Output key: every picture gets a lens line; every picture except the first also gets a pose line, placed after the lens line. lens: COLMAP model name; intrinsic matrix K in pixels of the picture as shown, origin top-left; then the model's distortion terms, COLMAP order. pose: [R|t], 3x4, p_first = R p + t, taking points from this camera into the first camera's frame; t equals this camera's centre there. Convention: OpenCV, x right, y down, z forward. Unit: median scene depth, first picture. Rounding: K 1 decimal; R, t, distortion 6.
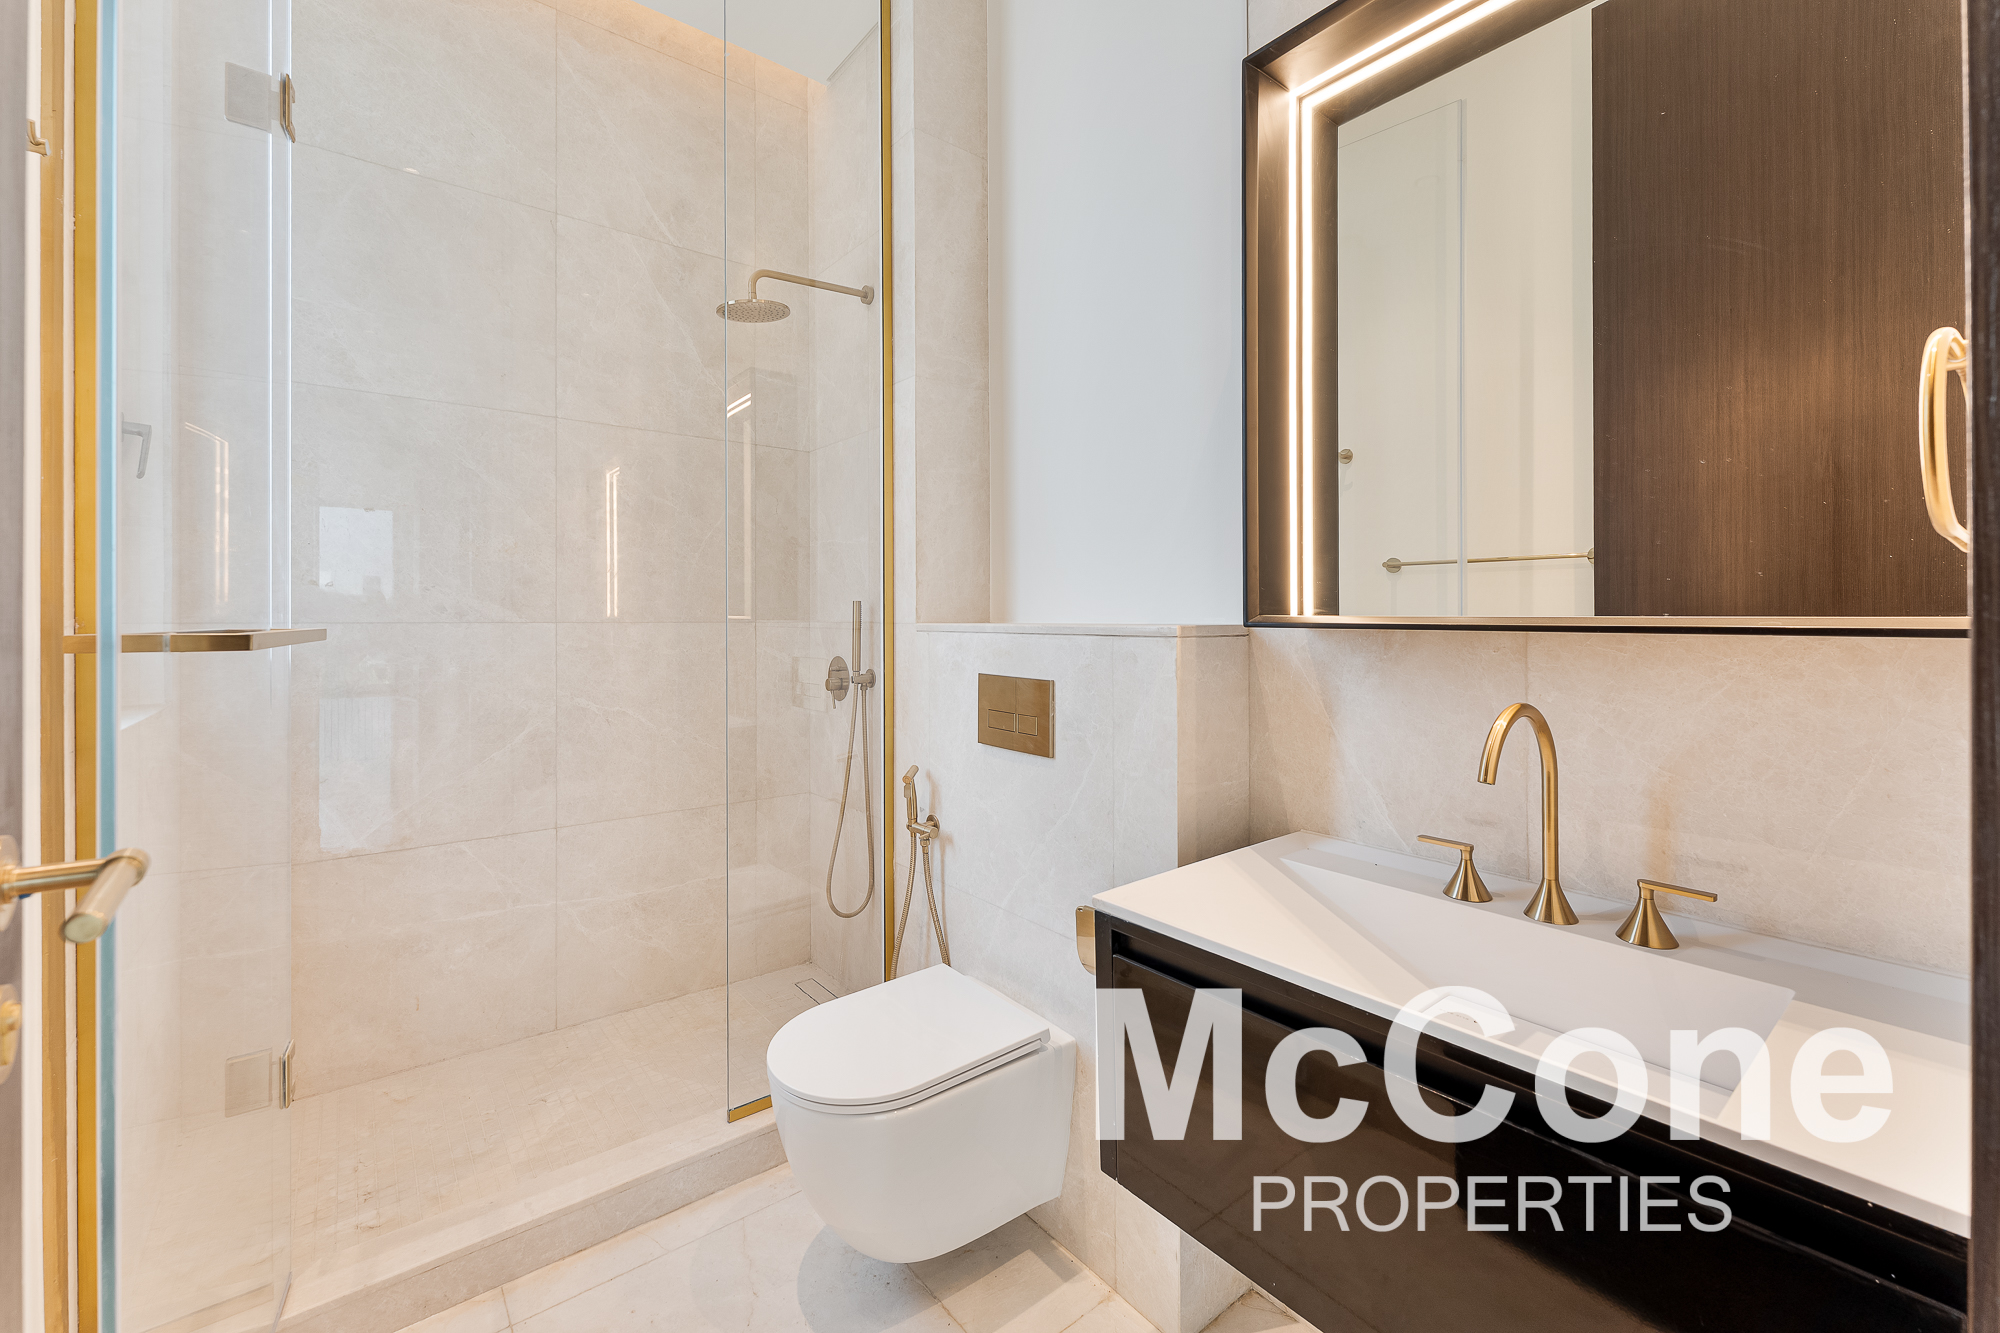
lens RADIAL K [[809.1, 0, 1010.2], [0, 809.1, 635.2], [0, 0, 1]] dist [-0.001099, -0.000067]
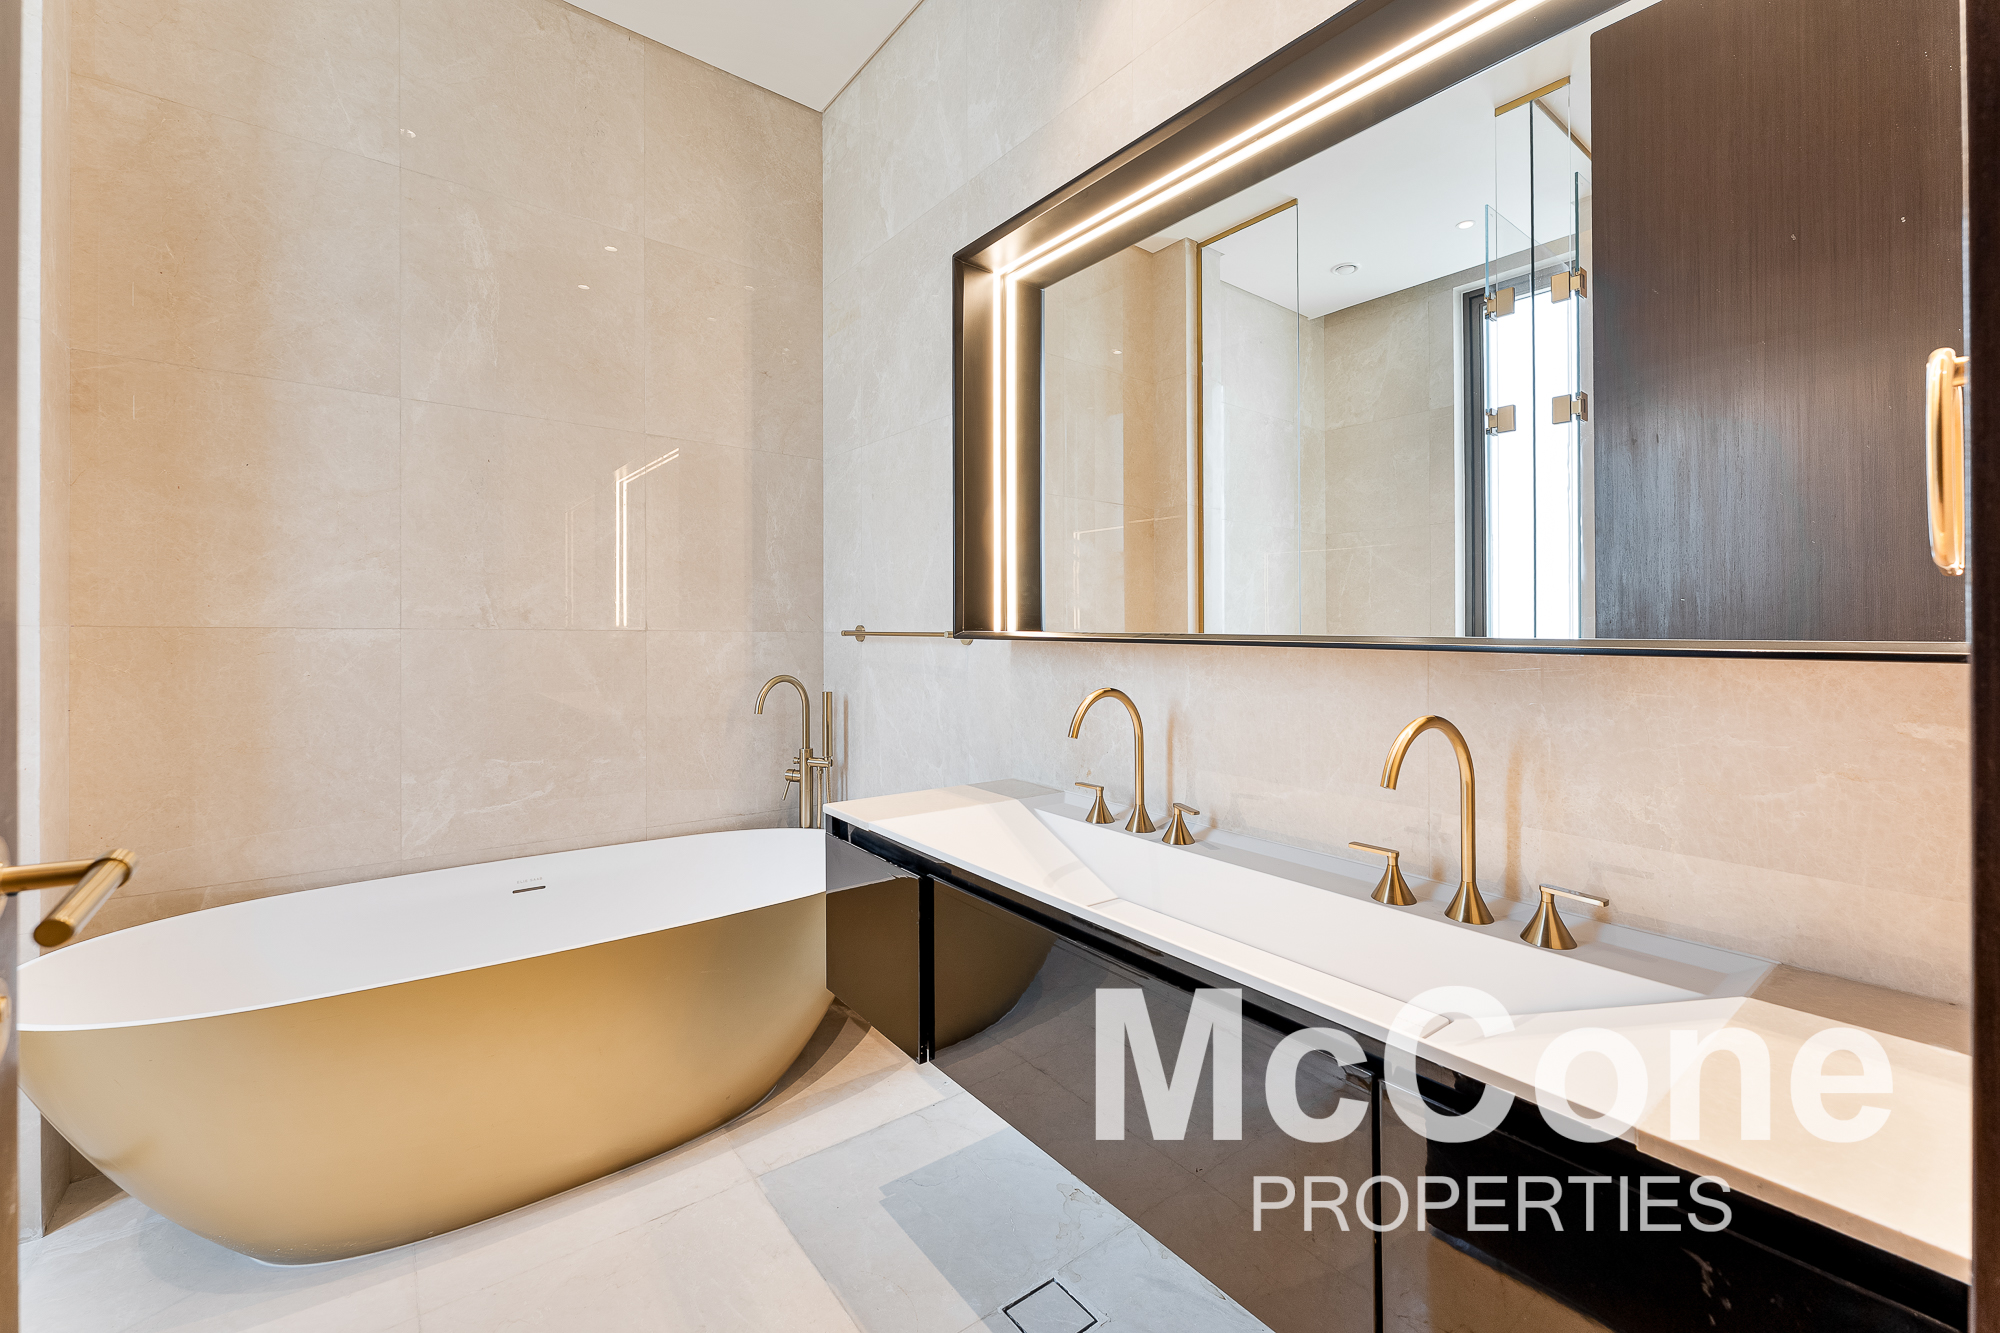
lens RADIAL K [[811.5, 0, 1005.2], [0, 811.5, 648.6], [0, 0, 1]] dist [0.030639, -0.000349]
pose [[0.999867, 0.010678, -0.012301, 0.070916], [-0.010713, 0.999939, -0.002796, 0.002125], [0.012270, 0.002928, 0.999920, -0.086090]]
